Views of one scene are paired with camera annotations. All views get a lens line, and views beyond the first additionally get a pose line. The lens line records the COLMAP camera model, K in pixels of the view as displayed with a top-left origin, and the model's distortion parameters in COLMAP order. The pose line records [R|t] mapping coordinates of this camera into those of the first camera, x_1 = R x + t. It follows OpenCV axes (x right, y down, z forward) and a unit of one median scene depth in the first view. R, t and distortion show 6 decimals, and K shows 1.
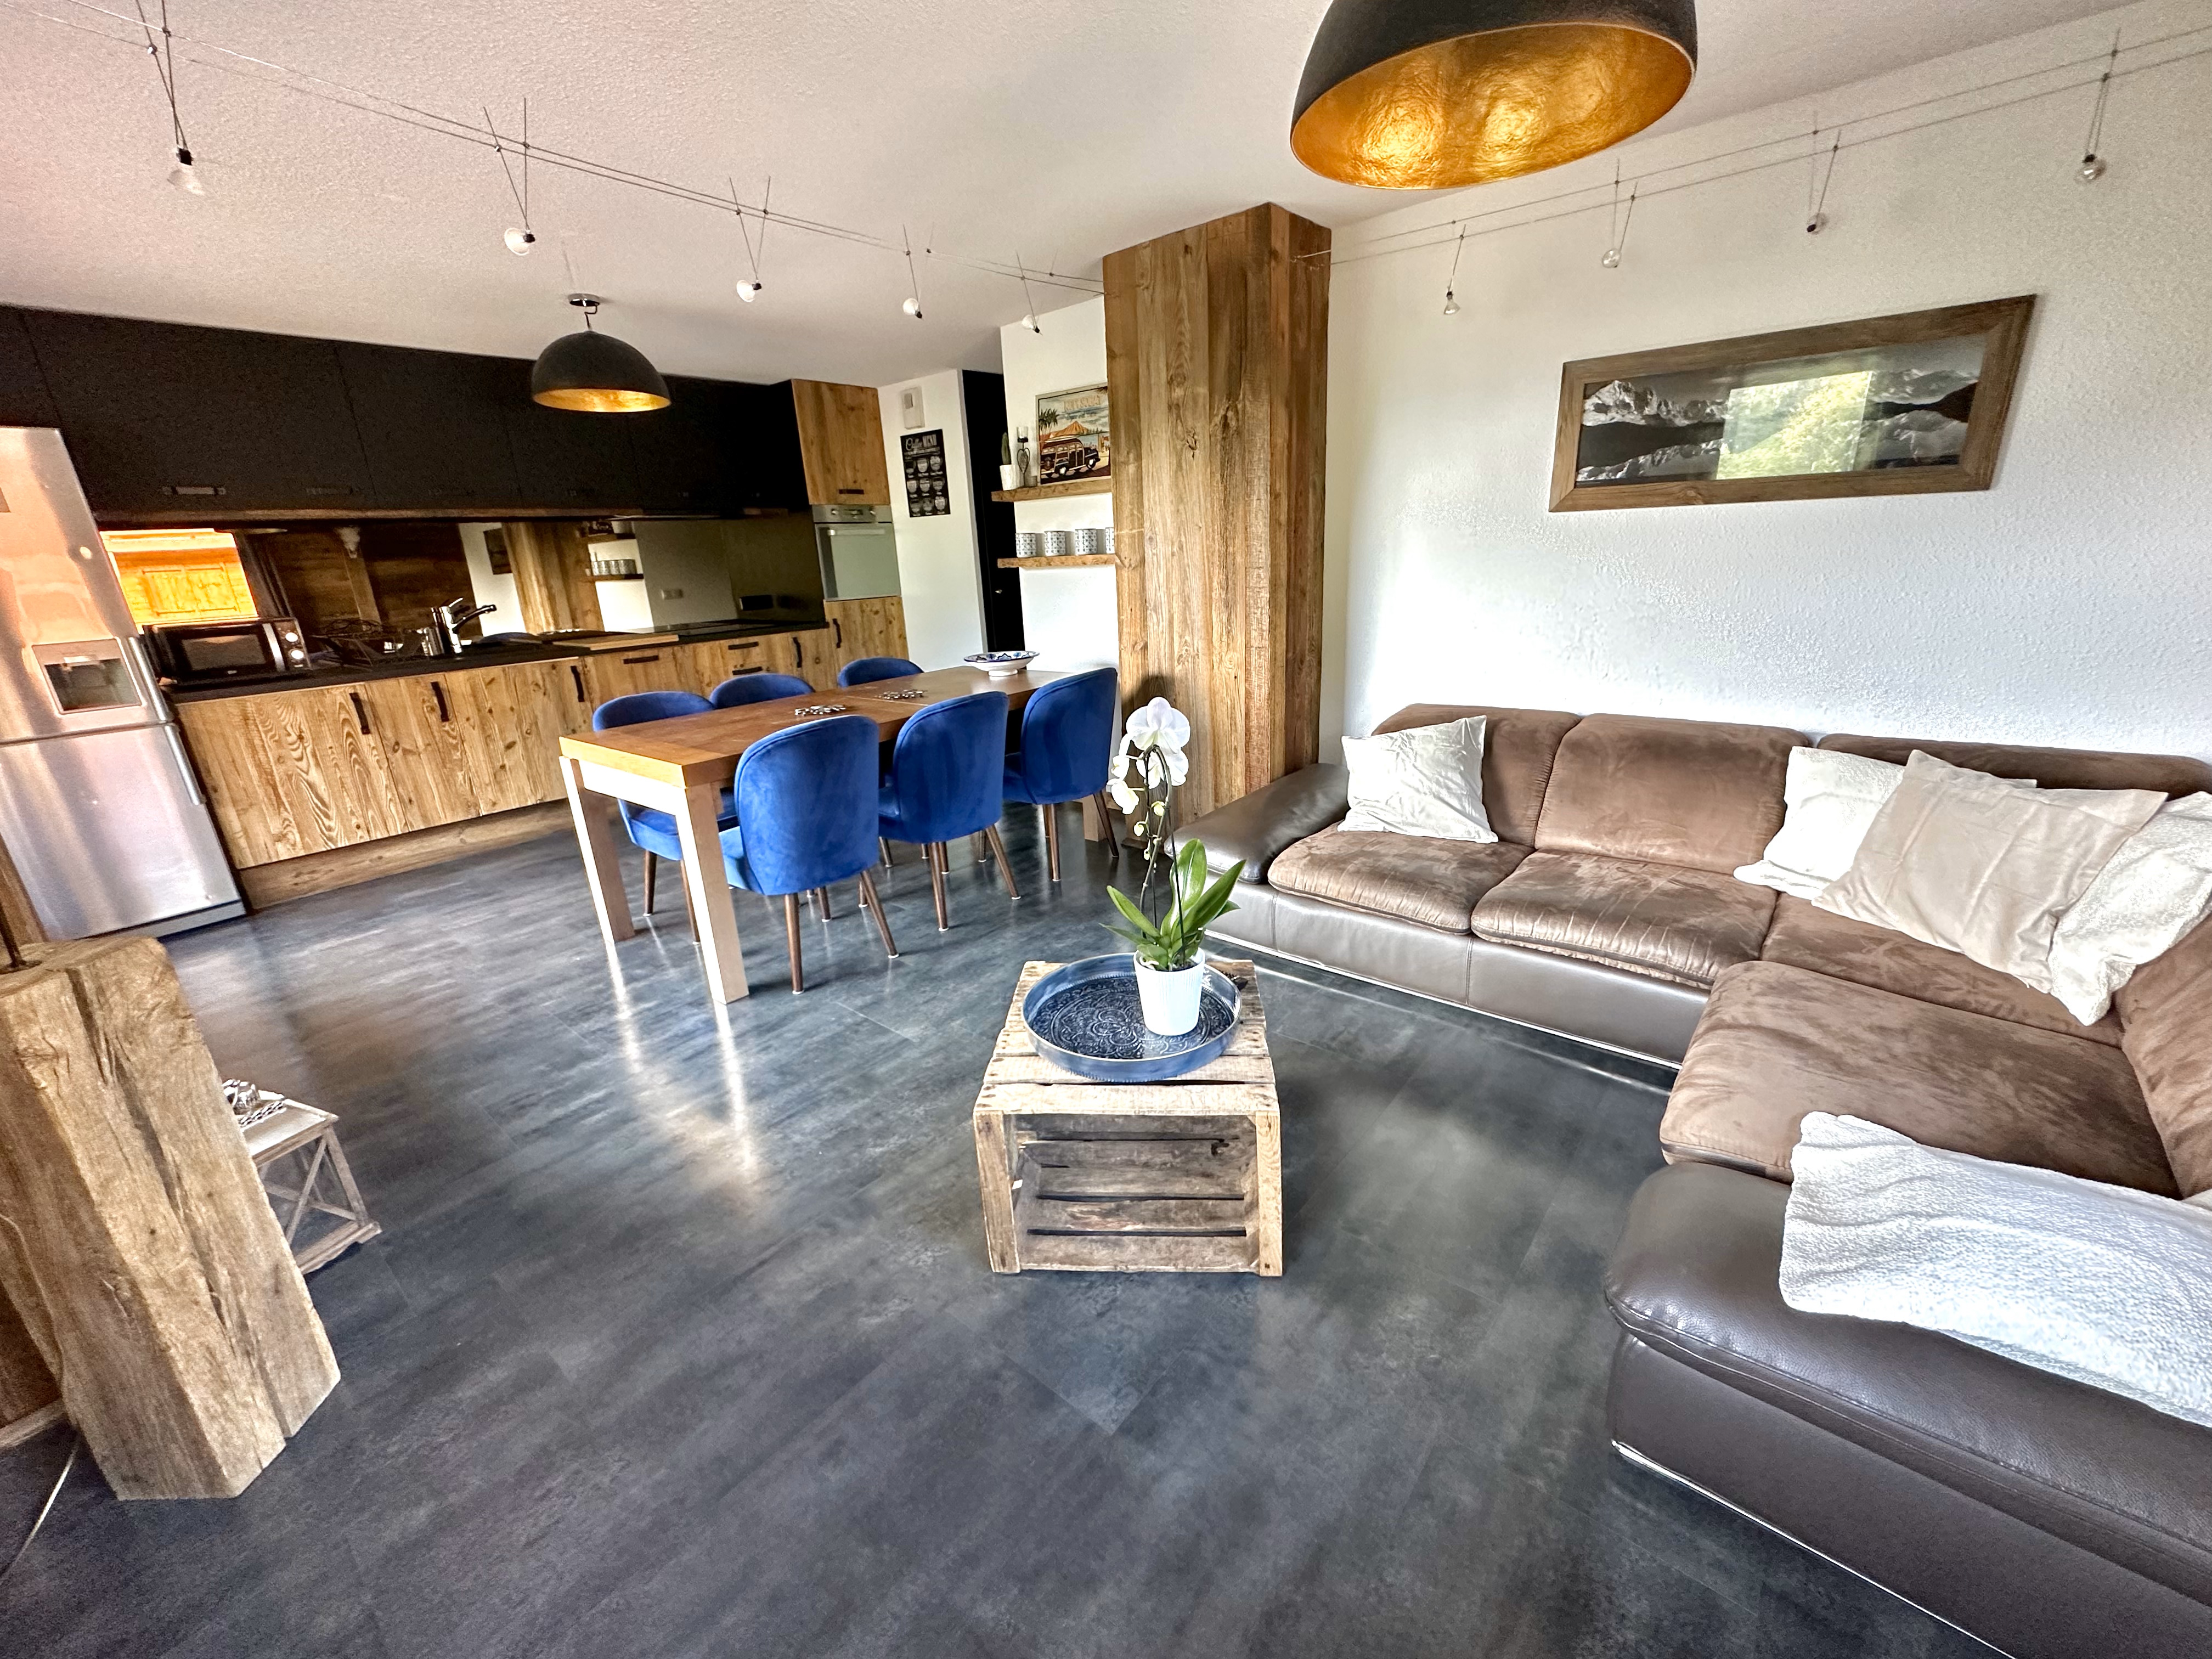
lens RADIAL K [[880.7, 0, 1104.0], [0, 880.7, 829.2], [0, 0, 1]] dist [-0.000427, -0.000560]
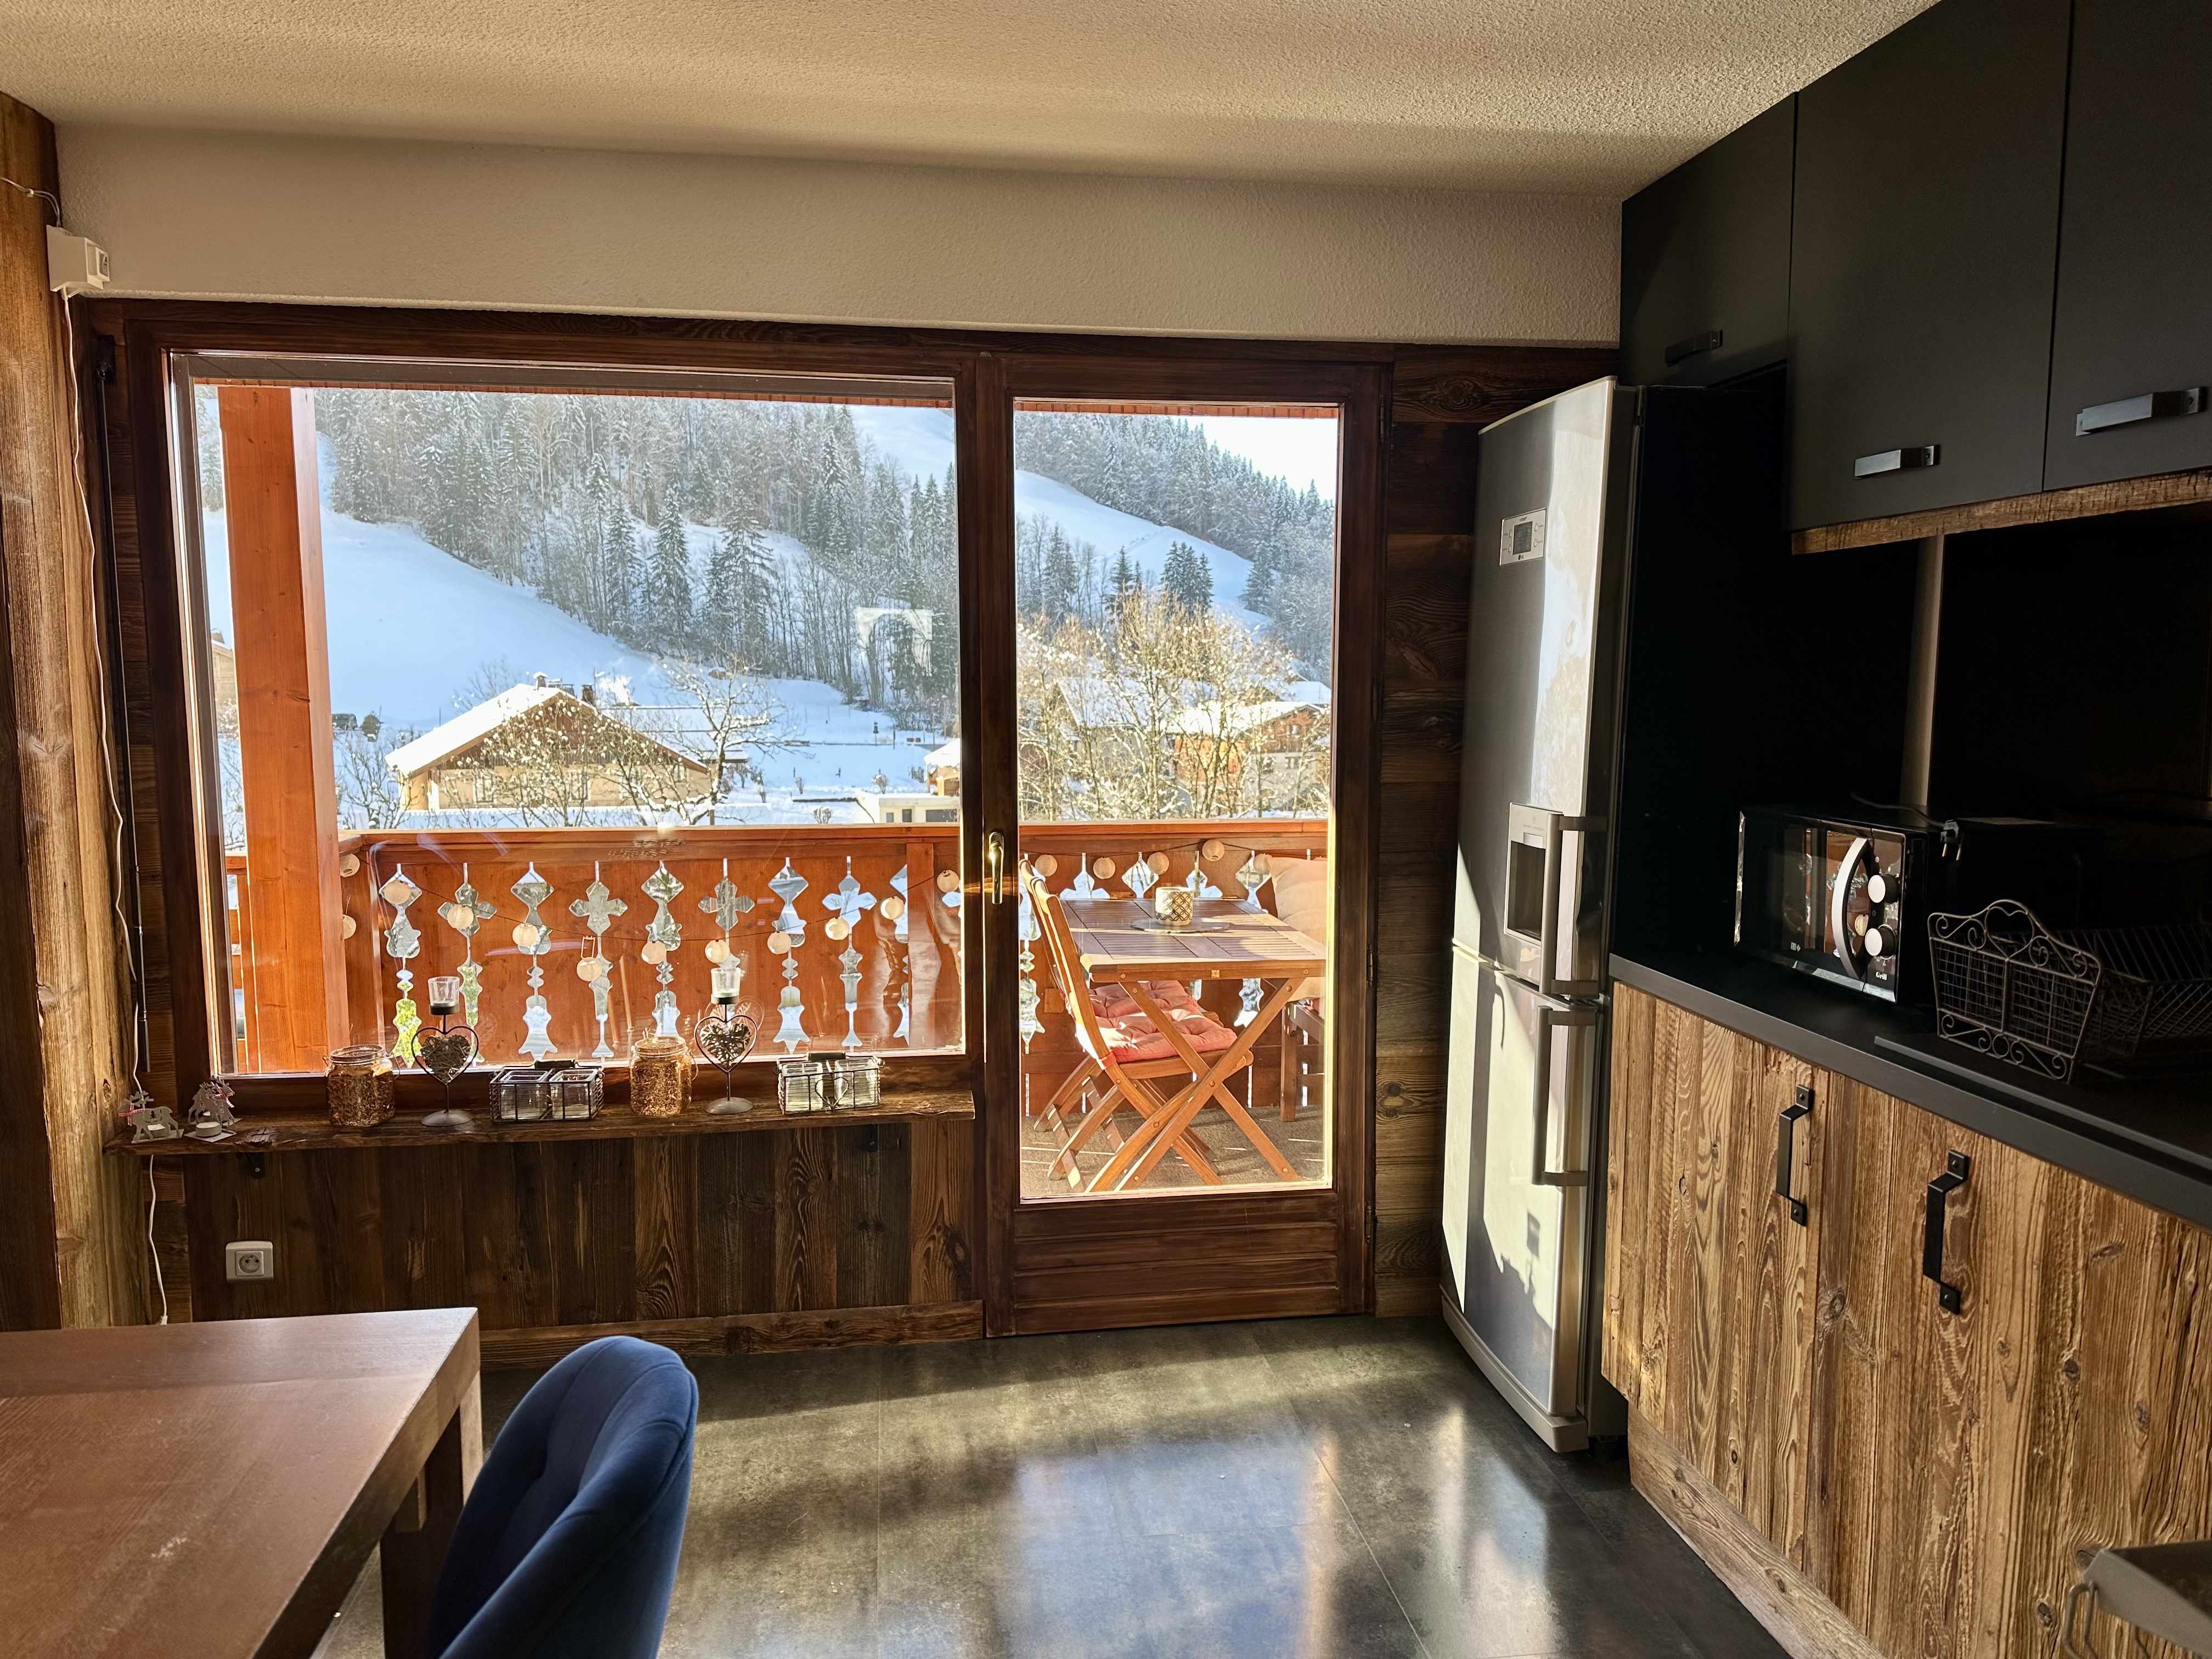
lens RADIAL K [[1546.9, 0, 1112.1], [0, 1546.9, 845.9], [0, 0, 1]] dist [0.161026, -0.282717]
pose [[-0.679513, 0.129722, -0.722104, -0.287874], [-0.199250, 0.914622, 0.351805, -0.346265], [0.706088, 0.382935, -0.595651, 1.039914]]
